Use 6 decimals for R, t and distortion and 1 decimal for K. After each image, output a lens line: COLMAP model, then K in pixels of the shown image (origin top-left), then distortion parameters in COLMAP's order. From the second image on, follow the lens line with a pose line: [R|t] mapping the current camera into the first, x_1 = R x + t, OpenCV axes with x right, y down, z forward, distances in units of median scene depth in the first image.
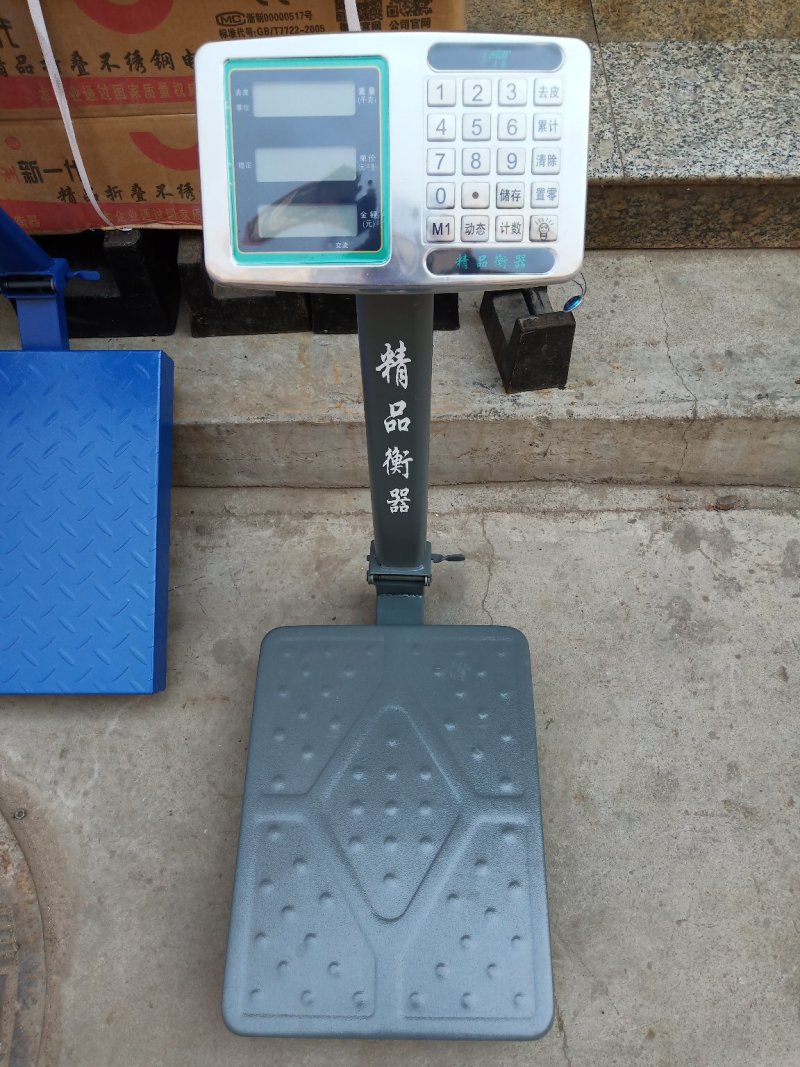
lens RADIAL K [[808.5, 0, 393.5], [0, 808.5, 530.2], [0, 0, 1]] dist [0.034484, -0.078986]
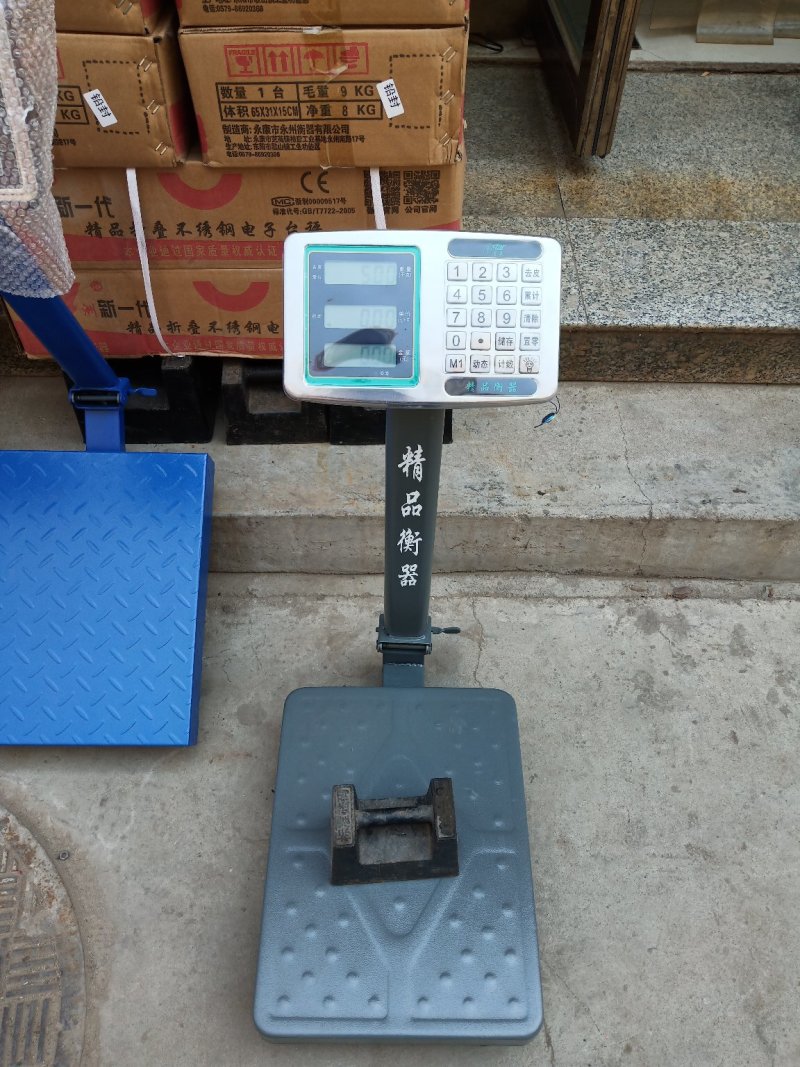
lens RADIAL K [[808.5, 0, 393.5], [0, 808.5, 530.2], [0, 0, 1]] dist [0.034484, -0.078986]
pose [[0.999385, 0.016865, 0.030731, -0.047033], [-0.012179, 0.989100, -0.146743, 0.063714], [-0.032871, 0.146278, 0.988697, -0.178638]]
